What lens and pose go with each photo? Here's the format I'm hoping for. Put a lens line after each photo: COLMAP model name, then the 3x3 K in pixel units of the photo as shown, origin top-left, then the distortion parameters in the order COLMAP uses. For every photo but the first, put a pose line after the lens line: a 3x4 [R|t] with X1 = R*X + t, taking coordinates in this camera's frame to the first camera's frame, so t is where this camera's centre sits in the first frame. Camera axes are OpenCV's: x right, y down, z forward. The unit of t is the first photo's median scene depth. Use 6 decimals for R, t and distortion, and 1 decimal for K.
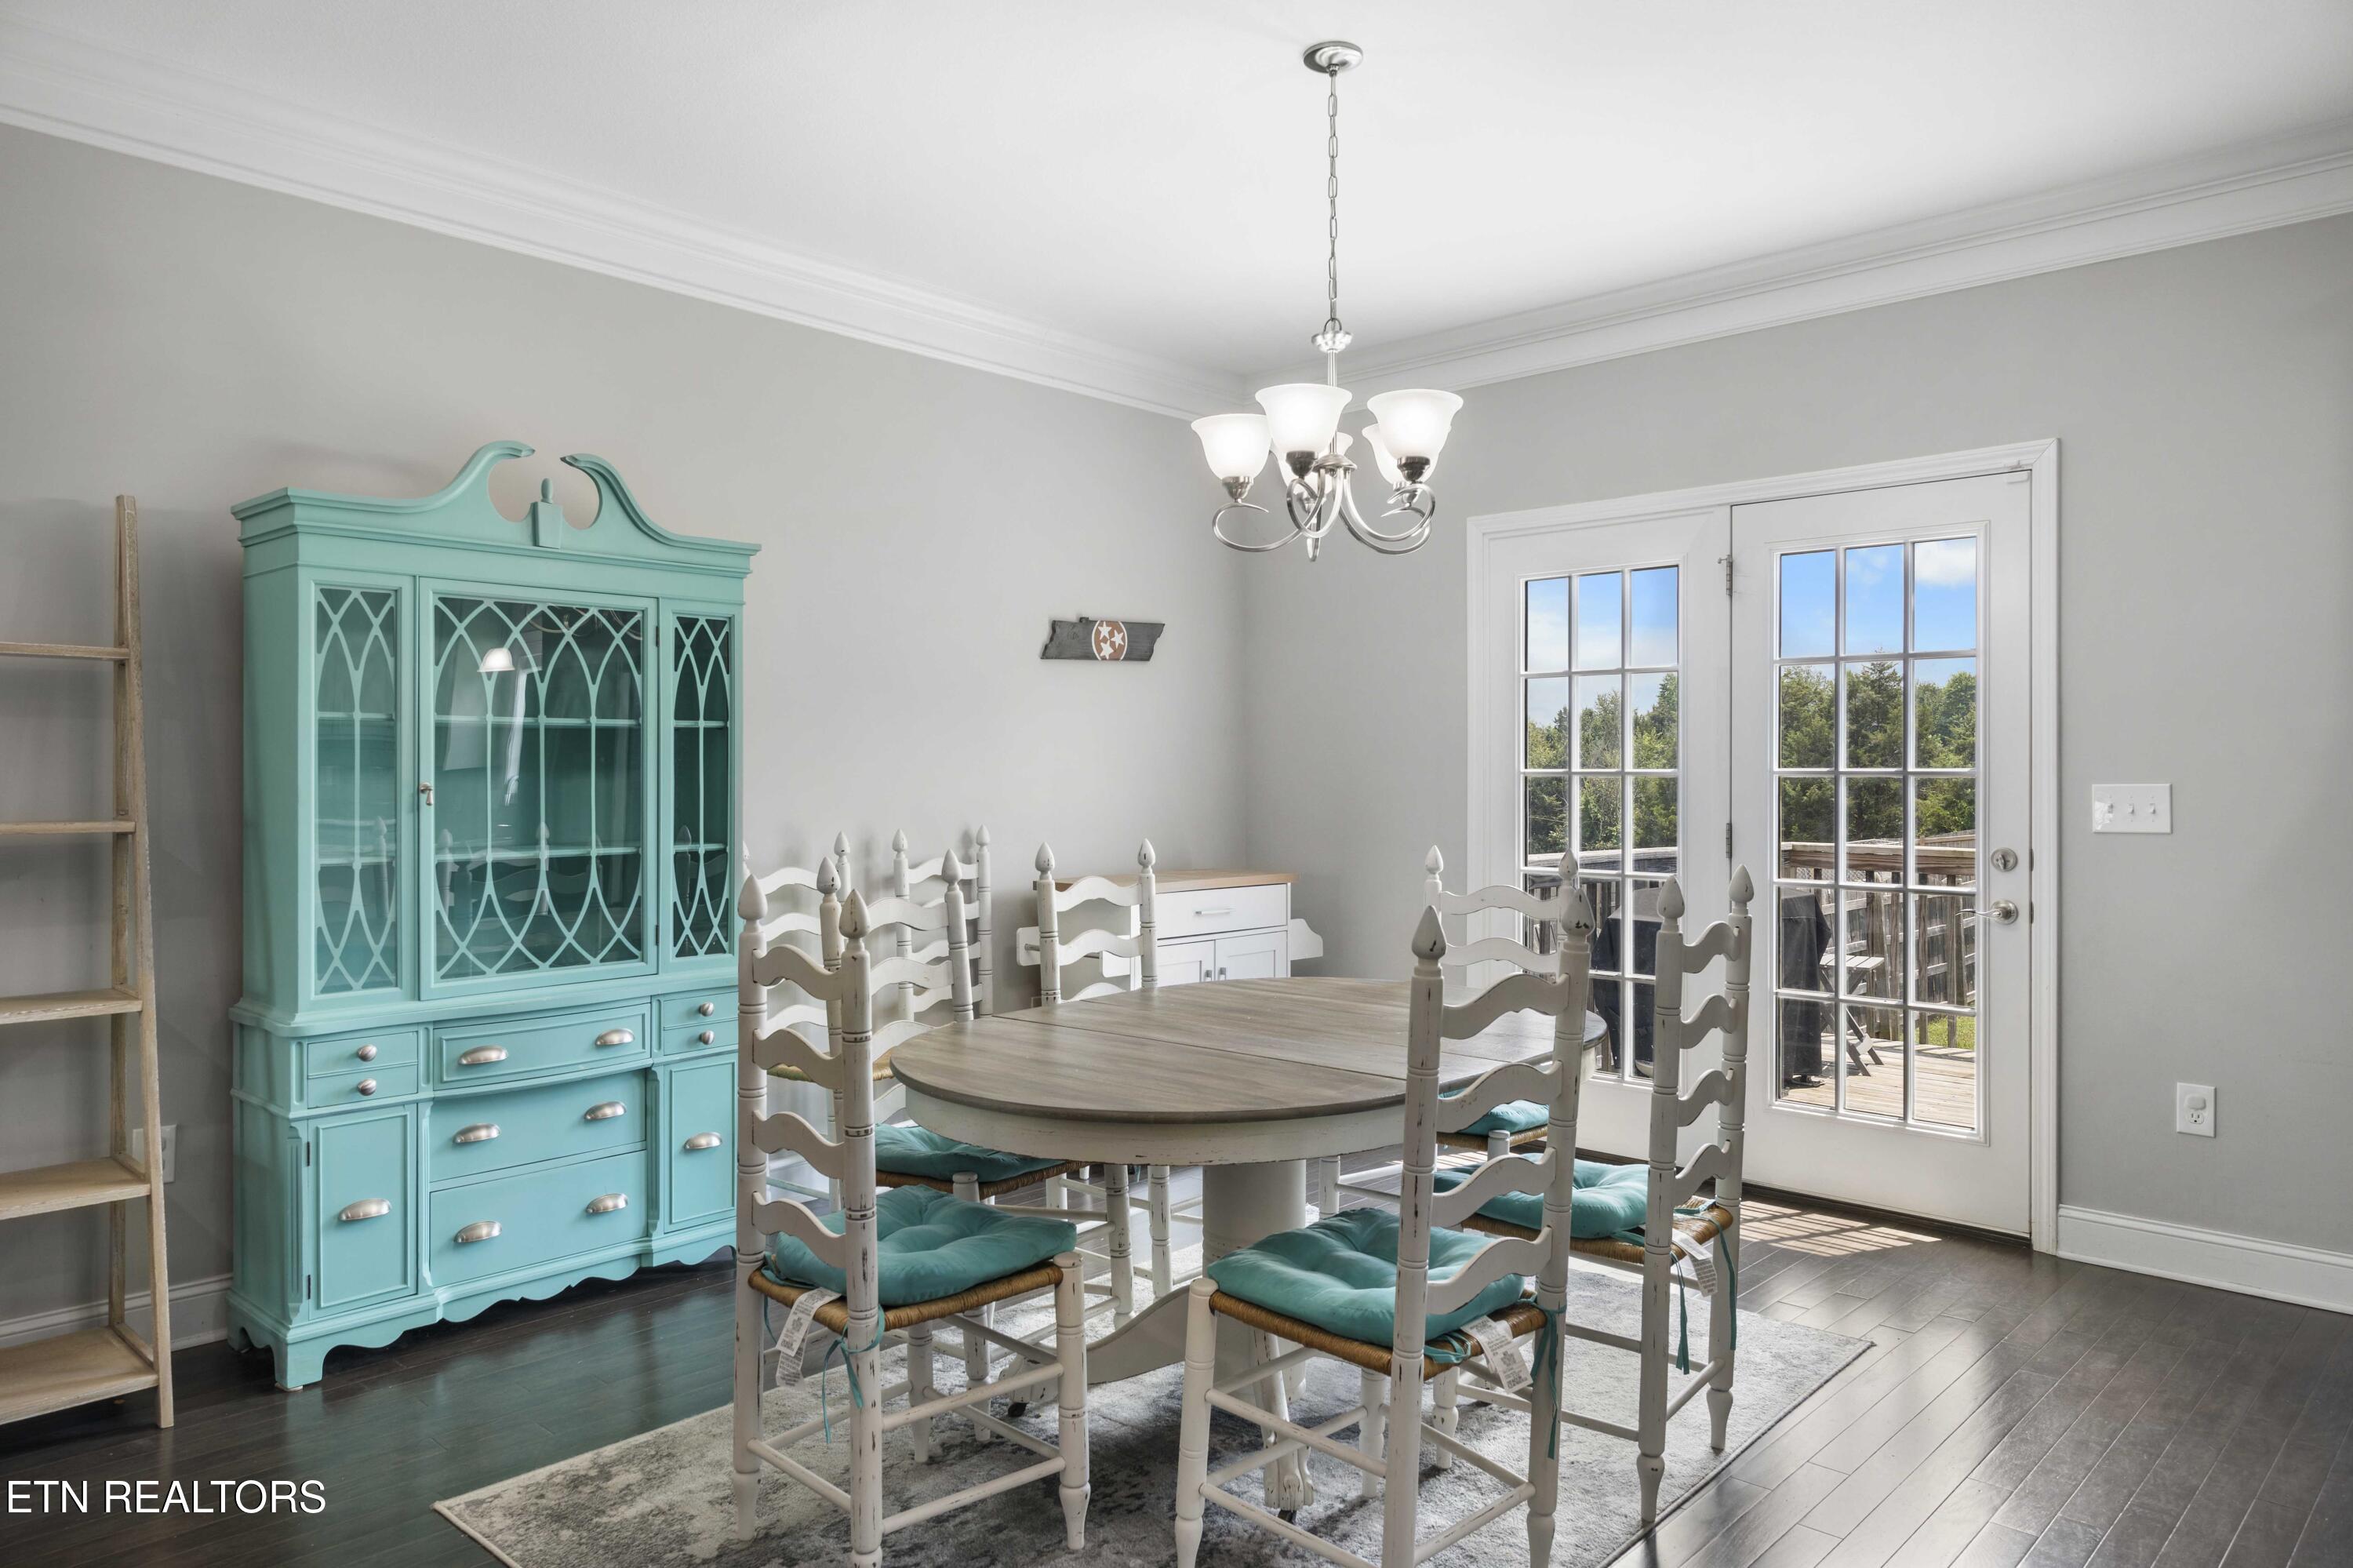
lens RADIAL K [[1551.4, 0, 1176.5], [0, 1551.4, 784.0], [0, 0, 1]] dist [0.001079, 0.000503]
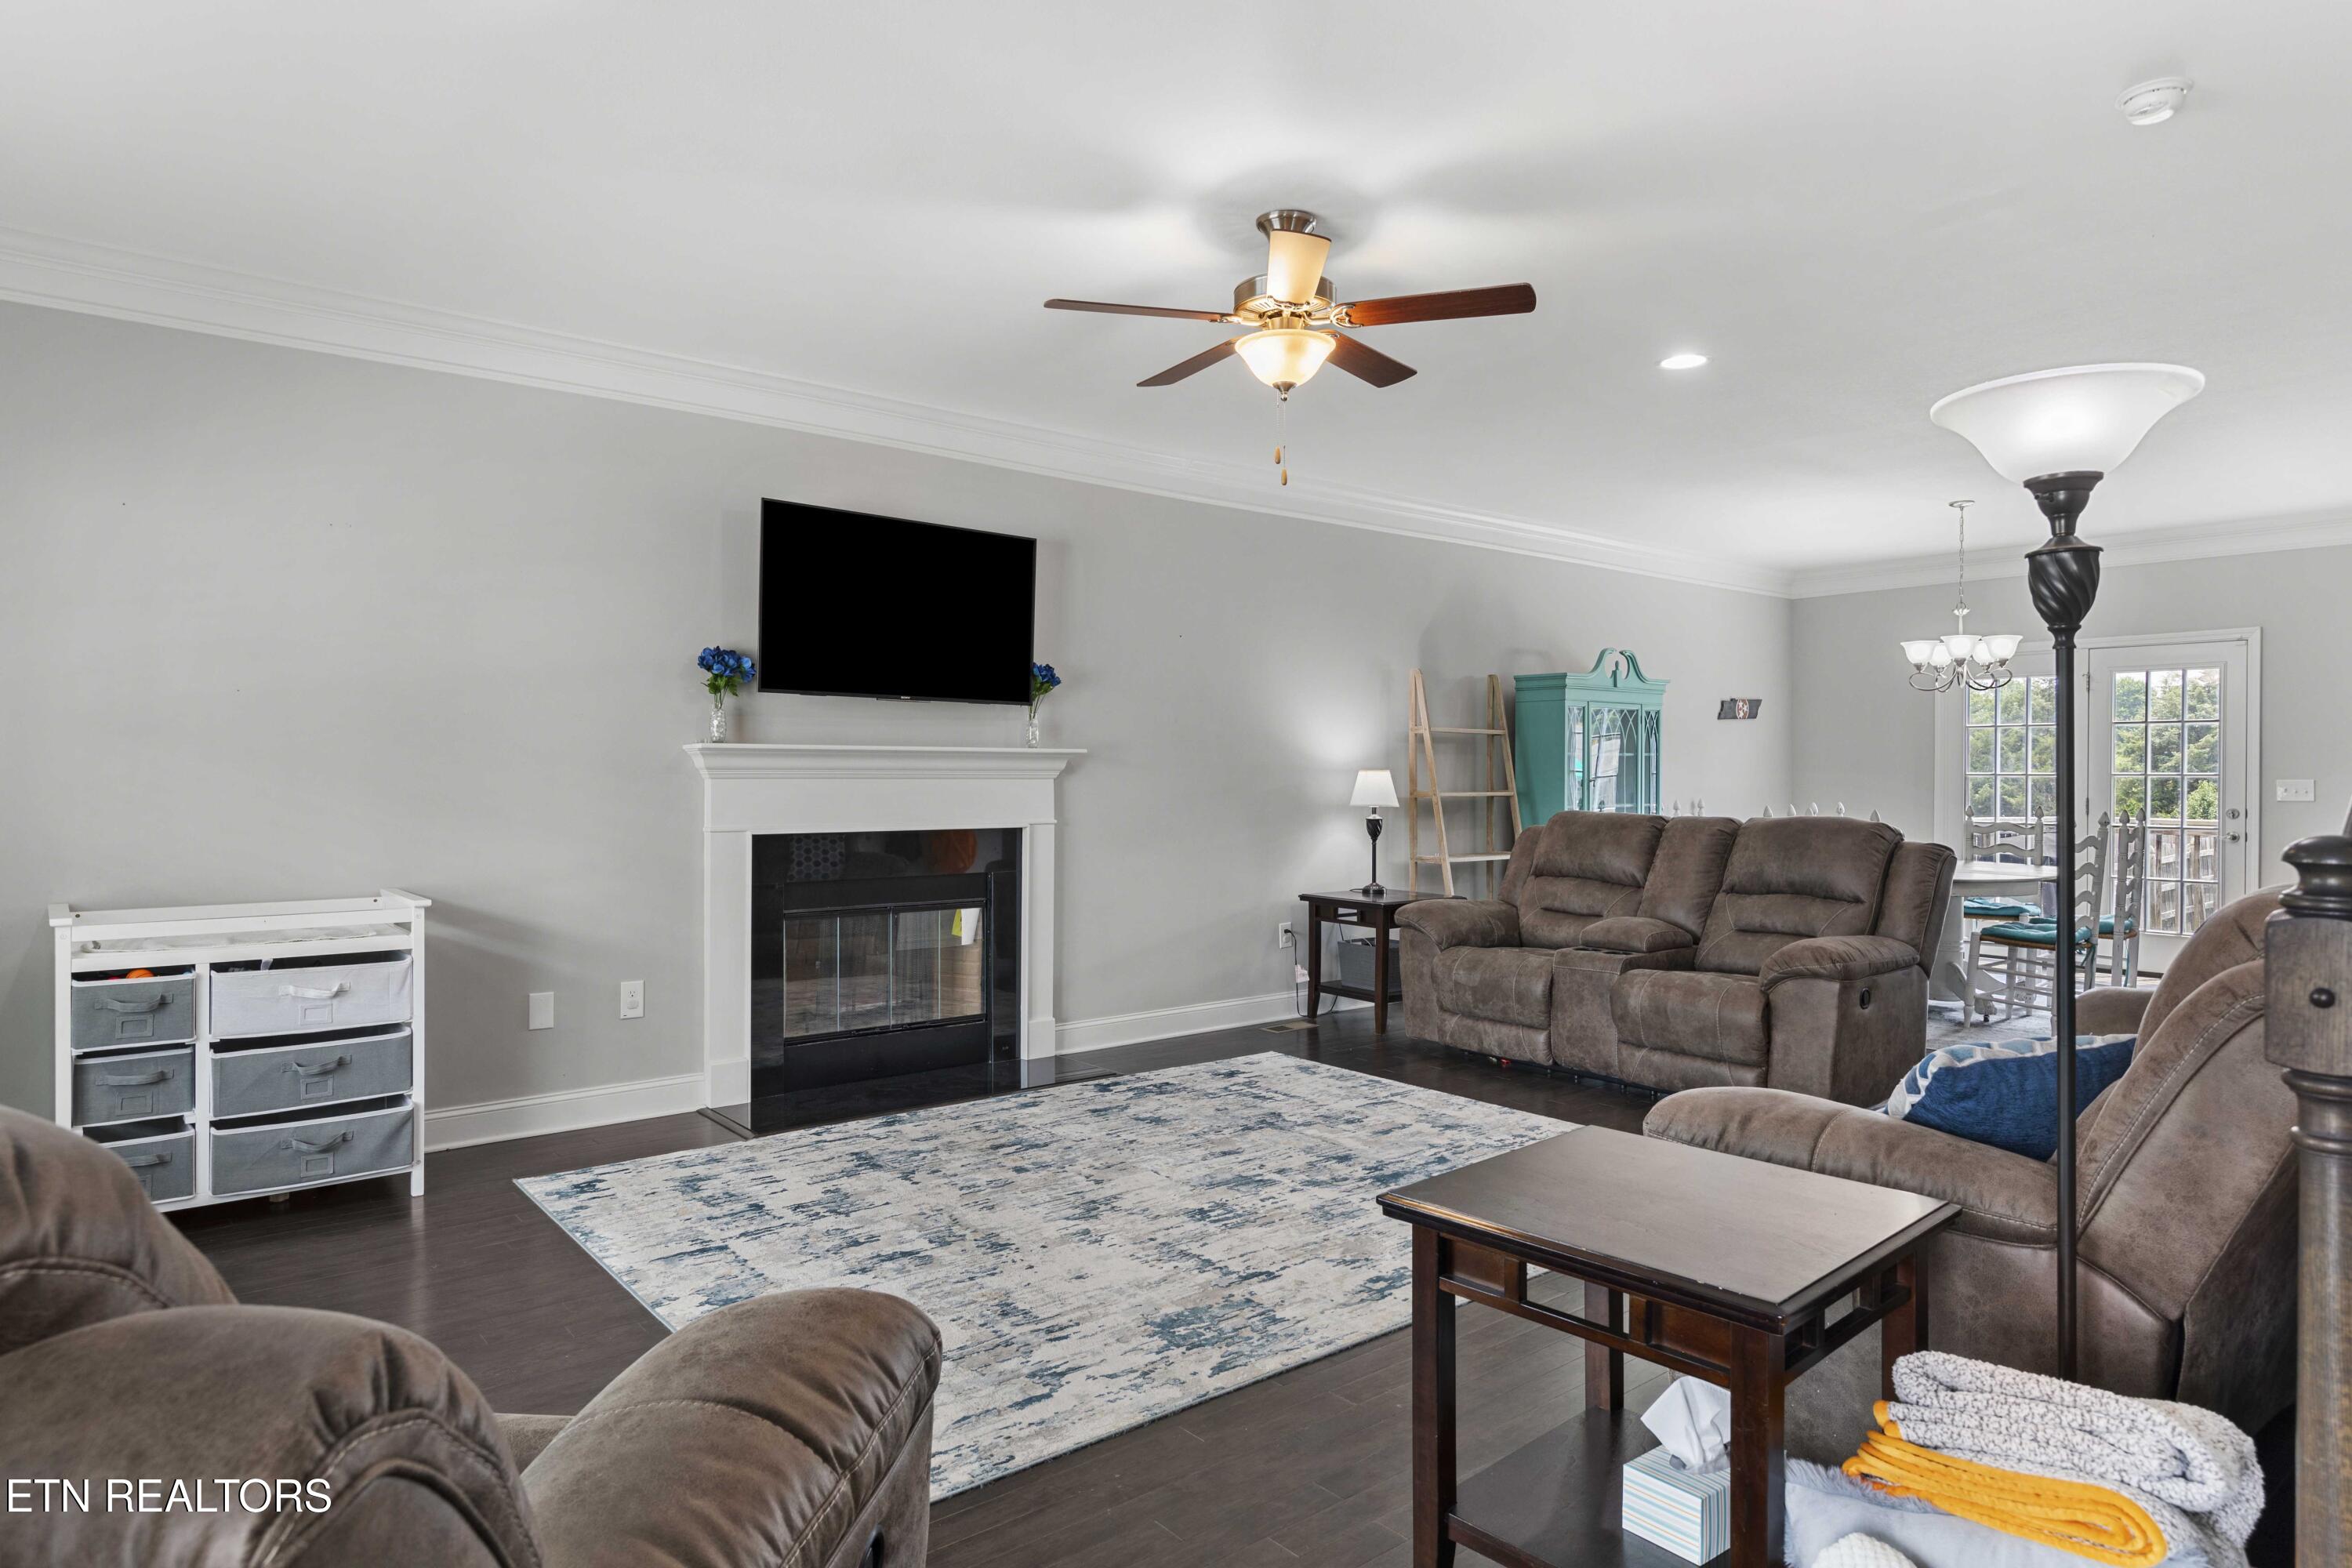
lens RADIAL K [[1364.5, 0, 1167.7], [0, 1364.5, 782.0], [0, 0, 1]] dist [0.004662, 0.000401]
pose [[0.990355, 0.001236, -0.138548, -0.767266], [-0.001003, 0.999998, 0.001756, 0.001531], [0.138550, -0.001600, 0.990354, -1.253198]]
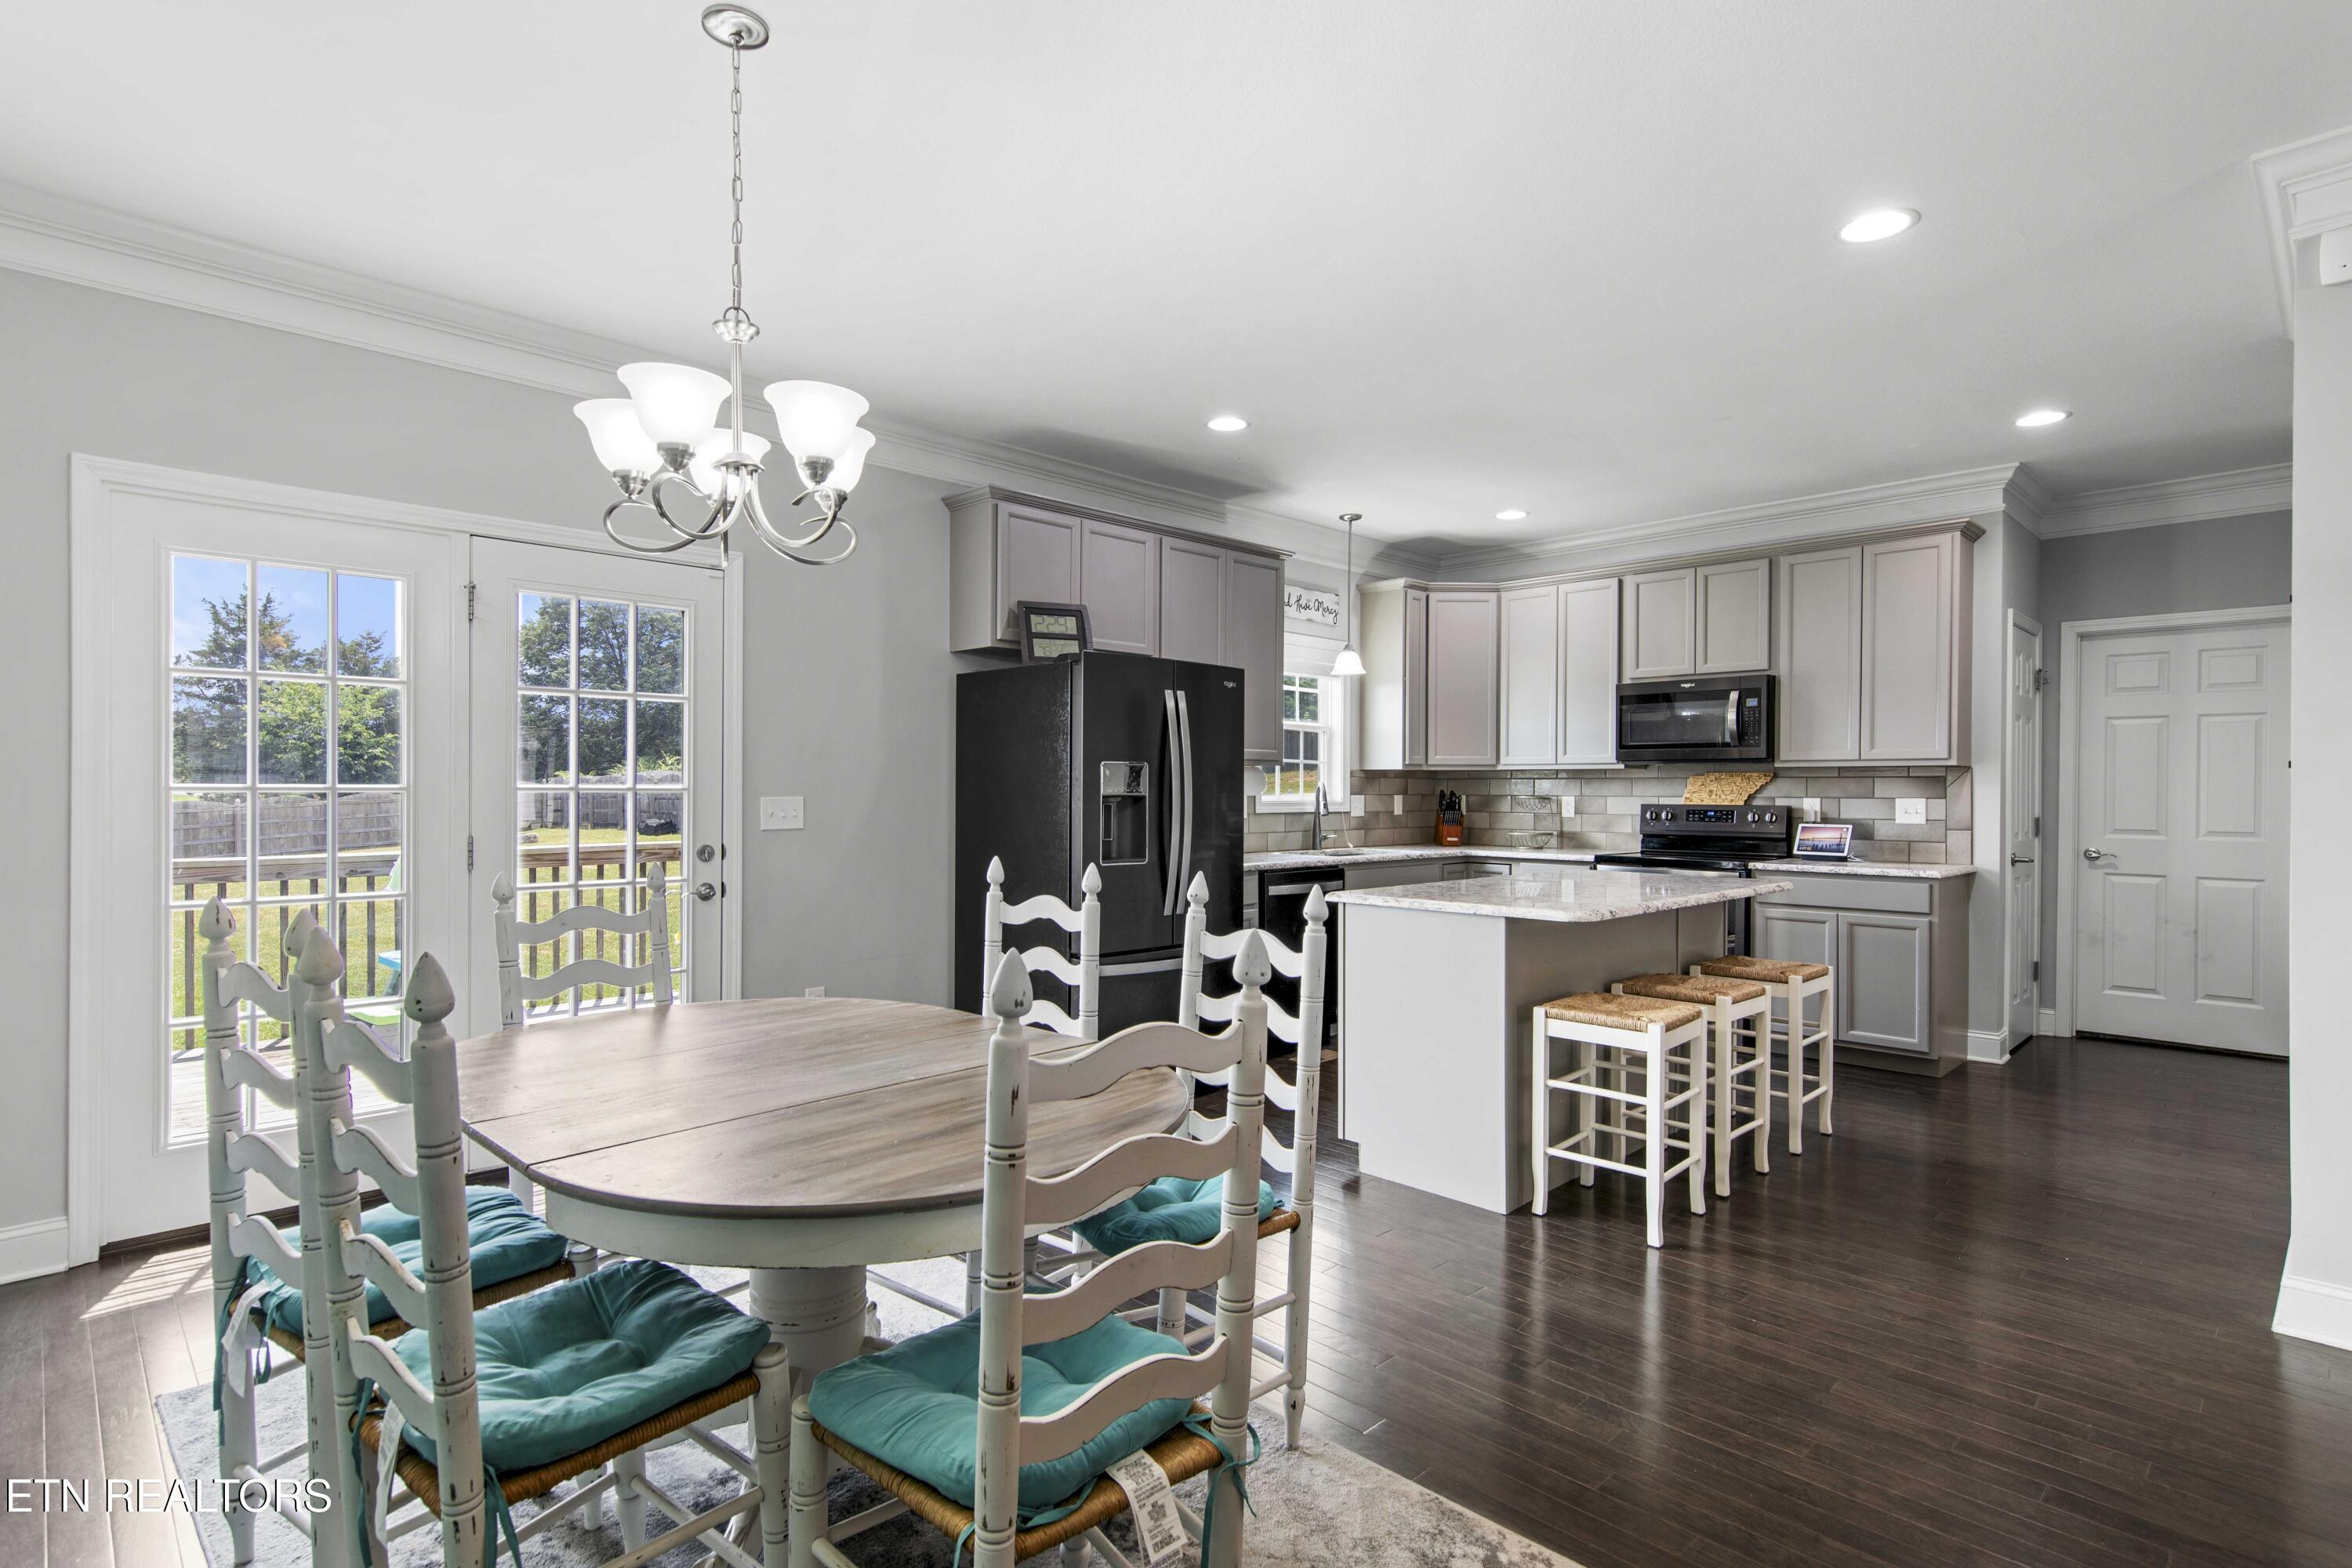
lens RADIAL K [[1161.8, 0, 1169.7], [0, 1161.8, 815.8], [0, 0, 1]] dist [0.001149, -0.000344]
pose [[0.041324, -0.024254, 0.998851, -0.503765], [0.000908, 0.999706, 0.024237, -0.008470], [-0.999145, -0.000094, 0.041334, 0.598472]]
